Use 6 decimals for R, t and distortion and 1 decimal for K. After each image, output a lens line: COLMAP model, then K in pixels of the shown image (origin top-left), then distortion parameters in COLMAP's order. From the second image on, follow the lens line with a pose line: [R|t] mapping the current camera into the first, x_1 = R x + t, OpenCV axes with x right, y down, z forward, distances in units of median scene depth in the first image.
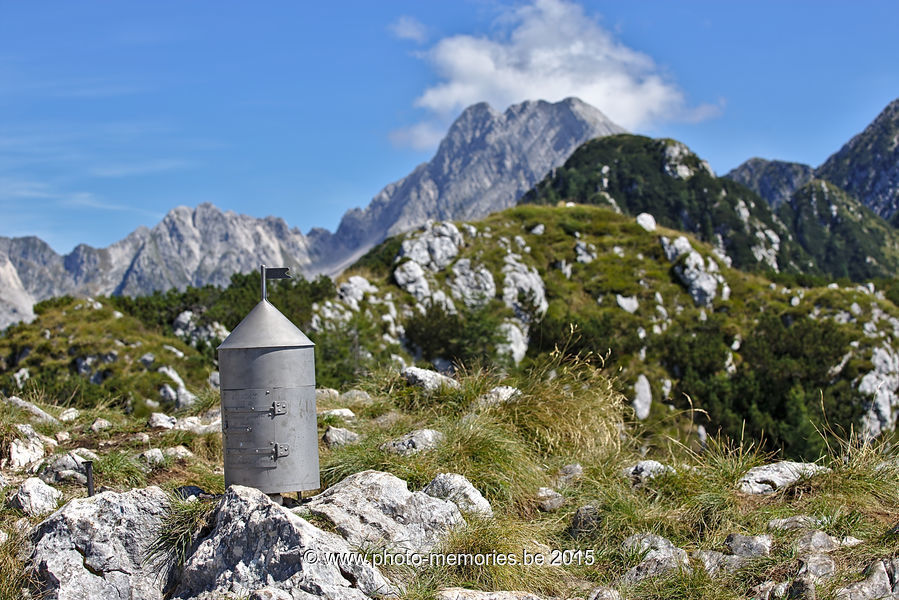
lens RADIAL K [[1923.4, 0, 449.5], [0, 1923.4, 300.0], [0, 0, 1]] dist [-0.088018, -0.221652]
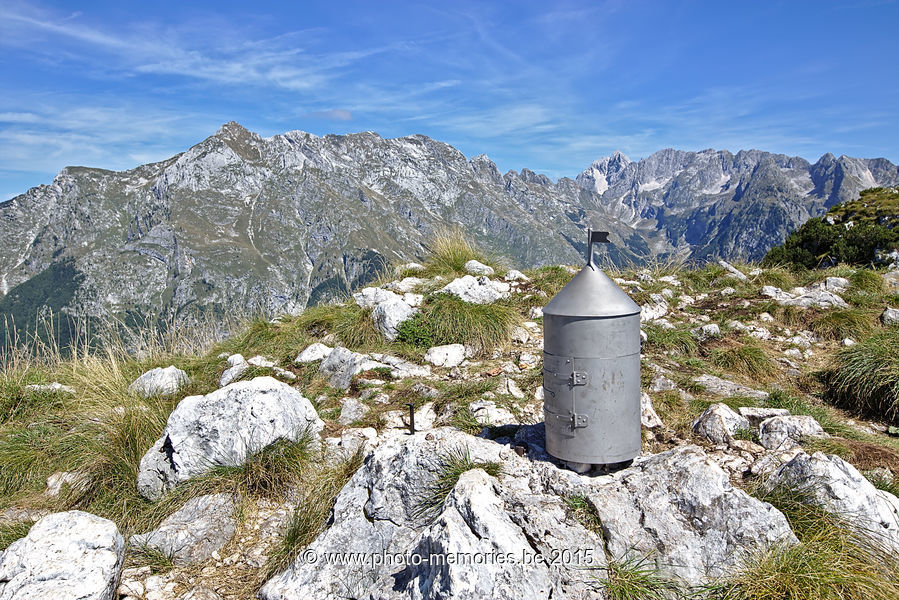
lens RADIAL K [[722.1, 0, 449.5], [0, 722.1, 300.0], [0, 0, 1]] dist [-0.007483, 0.118701]
pose [[0.734910, 0.095810, -0.671363, 0.104230], [0.007742, 0.988720, 0.149575, -0.038105], [0.678121, -0.115122, 0.725878, 0.686303]]
